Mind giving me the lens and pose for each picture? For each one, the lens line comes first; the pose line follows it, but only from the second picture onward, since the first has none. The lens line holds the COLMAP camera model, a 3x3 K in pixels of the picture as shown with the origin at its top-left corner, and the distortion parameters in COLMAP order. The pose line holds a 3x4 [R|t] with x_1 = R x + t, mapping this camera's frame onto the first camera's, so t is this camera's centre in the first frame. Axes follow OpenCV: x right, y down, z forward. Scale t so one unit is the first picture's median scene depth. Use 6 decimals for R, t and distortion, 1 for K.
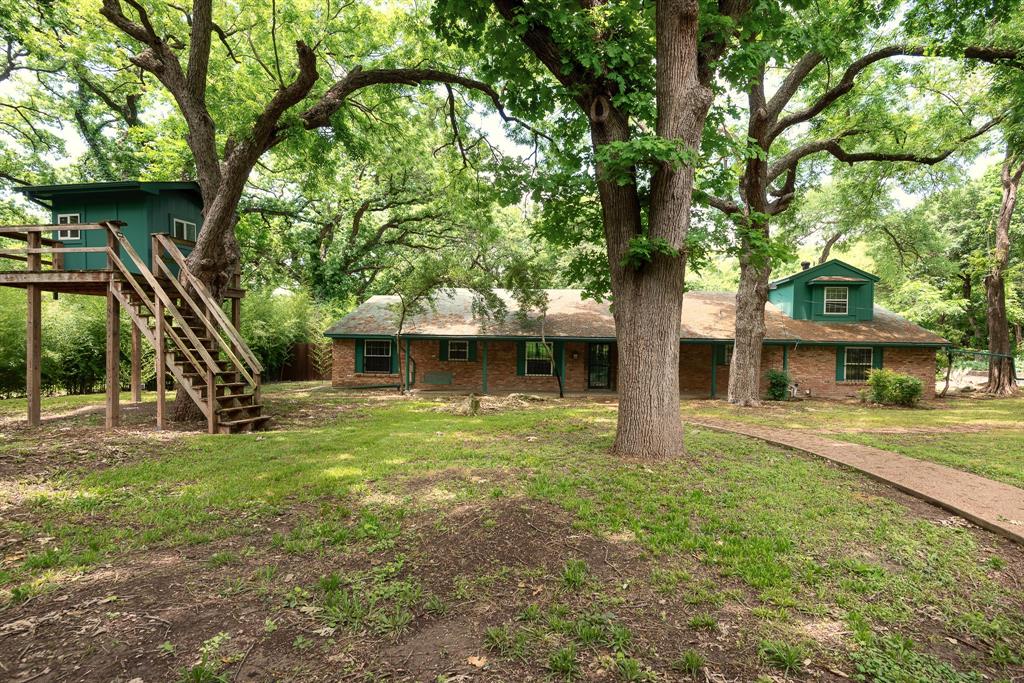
lens RADIAL K [[471.8, 0, 512.4], [0, 471.8, 346.3], [0, 0, 1]] dist [-0.010153, -0.004295]
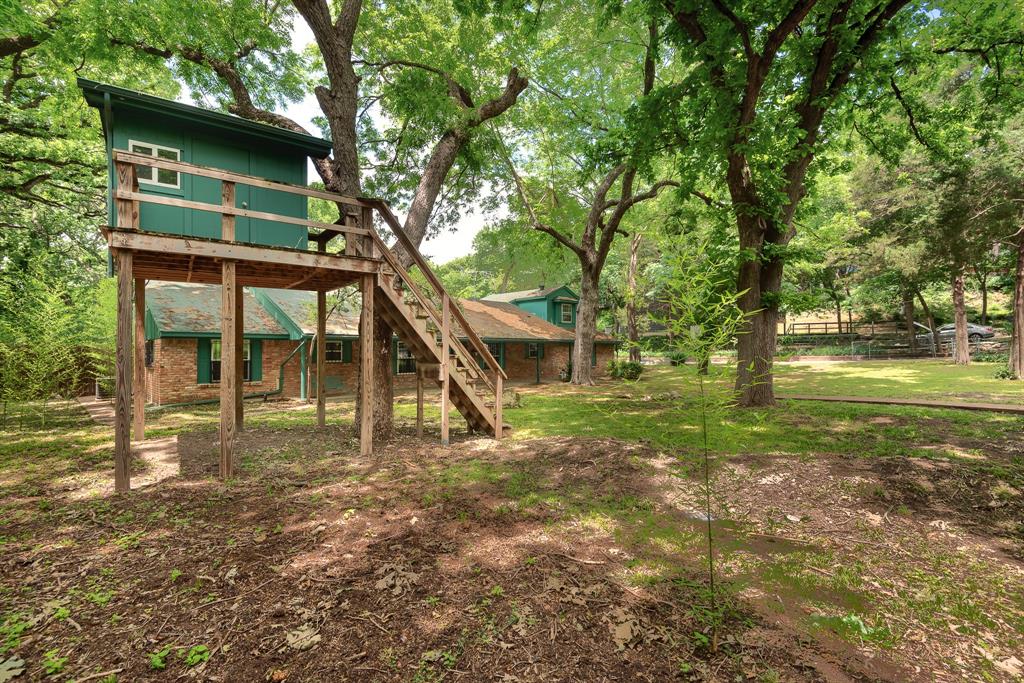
lens RADIAL K [[471.8, 0, 513.2], [0, 471.8, 341.2], [0, 0, 1]] dist [-0.010153, -0.004295]
pose [[0.685455, -0.002728, 0.728110, -1.059889], [0.007301, 0.999968, -0.003126, -0.011762], [-0.728079, 0.007459, 0.685453, 0.210182]]
